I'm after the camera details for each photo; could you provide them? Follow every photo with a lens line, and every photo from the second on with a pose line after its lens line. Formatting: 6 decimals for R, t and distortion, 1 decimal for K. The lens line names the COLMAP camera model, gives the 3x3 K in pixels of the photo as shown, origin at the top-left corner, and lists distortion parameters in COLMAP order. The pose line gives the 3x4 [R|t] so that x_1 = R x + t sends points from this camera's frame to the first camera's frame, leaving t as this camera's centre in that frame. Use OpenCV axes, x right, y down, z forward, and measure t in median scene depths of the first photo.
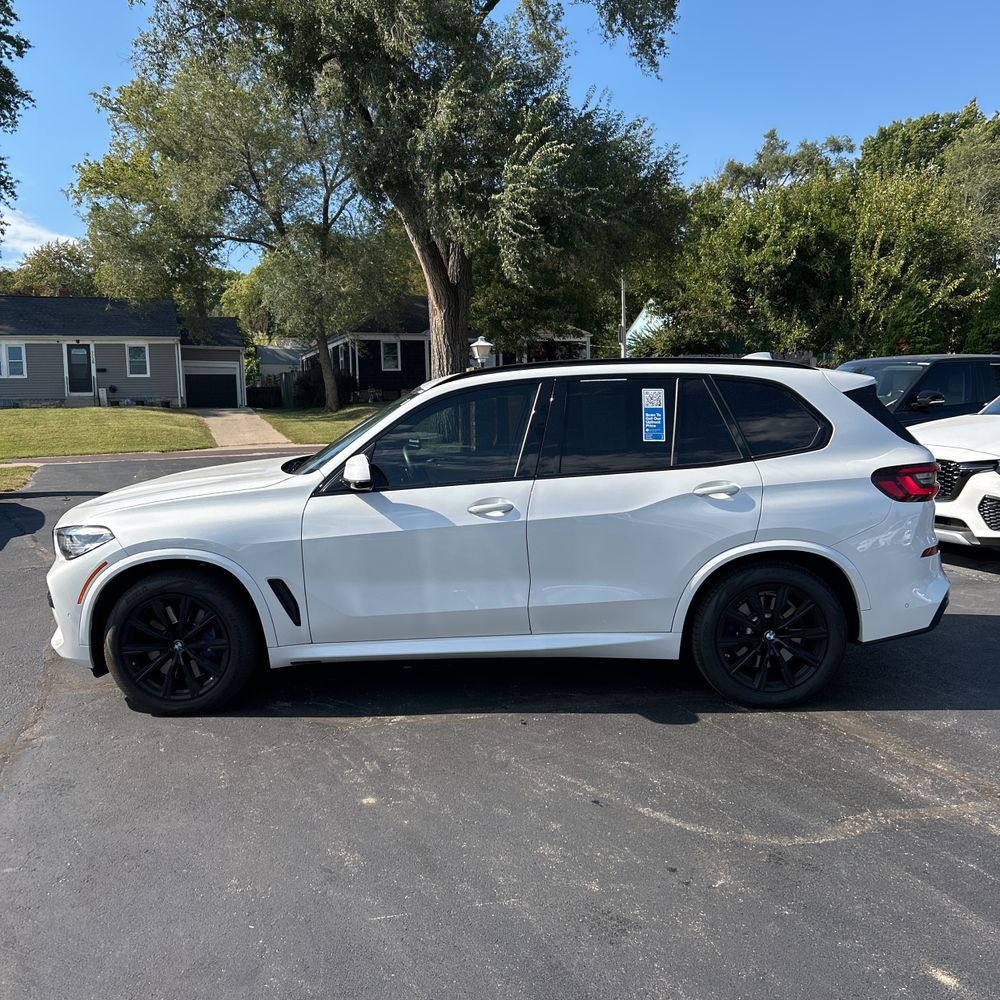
lens RADIAL K [[982.2, 0, 500.8], [0, 982.2, 501.3], [0, 0, 1]] dist [0.068931, -0.090409]
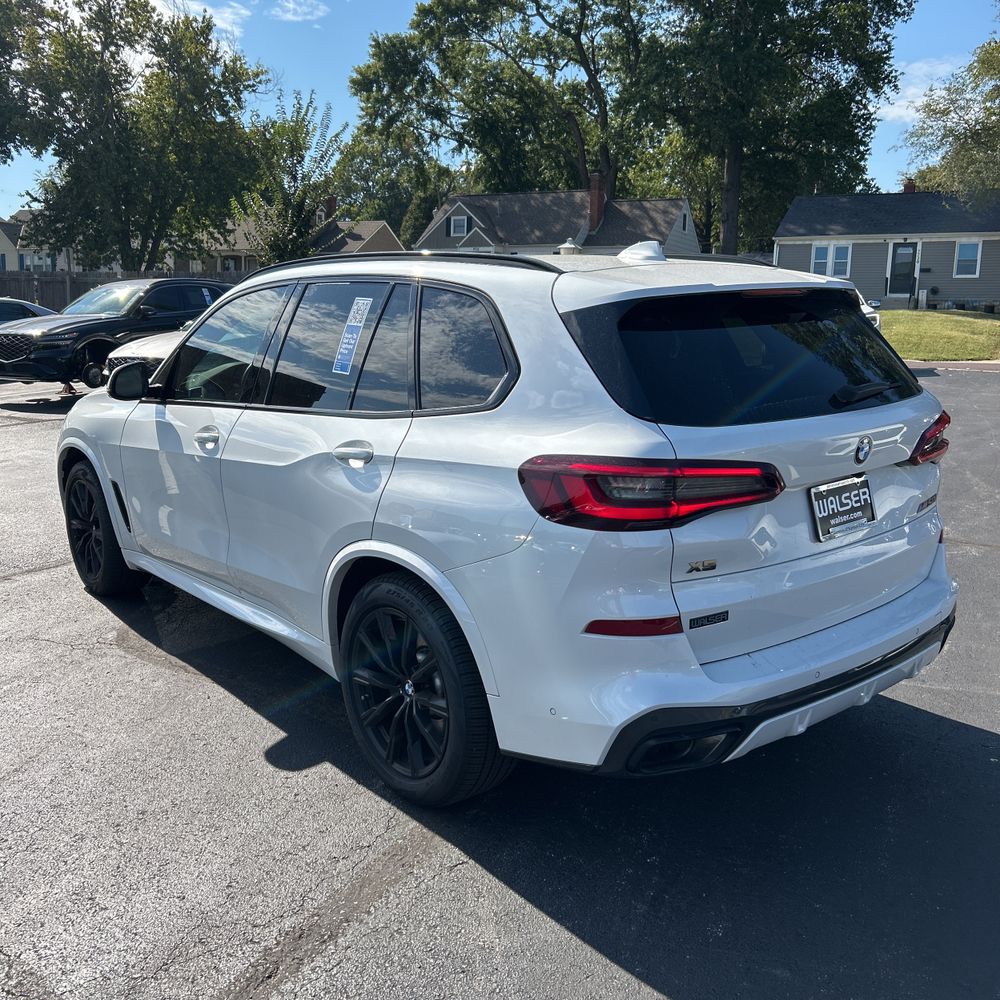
lens RADIAL K [[999.3, 0, 491.6], [0, 999.3, 496.1], [0, 0, 1]] dist [0.037181, -0.035058]
pose [[0.651947, 0.168475, -0.739311, 0.164888], [-0.101799, 0.985625, 0.134836, -0.017588], [0.751400, -0.012645, 0.659726, 0.130169]]
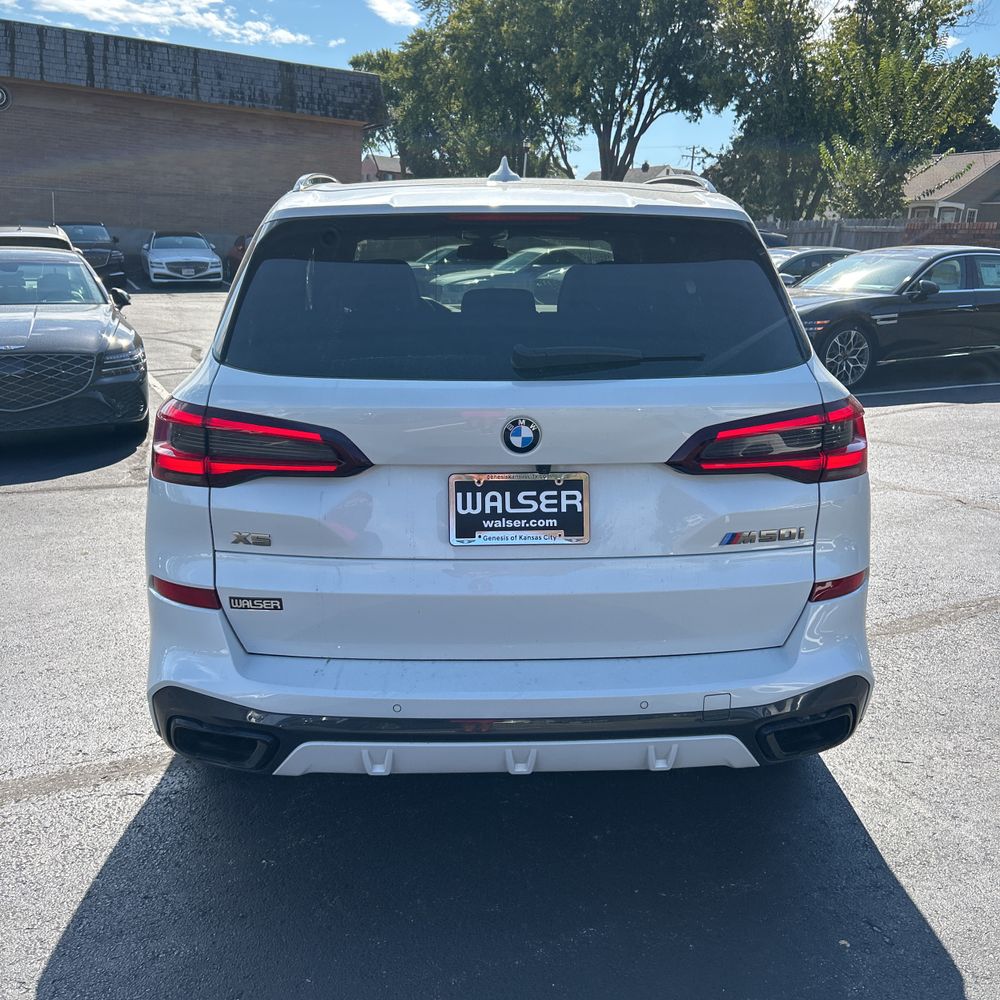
lens RADIAL K [[1006.1, 0, 486.9], [0, 1006.1, 501.9], [0, 0, 1]] dist [0.019482, -0.021238]
pose [[0.062441, 0.268917, -0.961137, 0.192048], [-0.138342, 0.956052, 0.258507, -0.028716], [0.988414, 0.116824, 0.096899, 0.238290]]
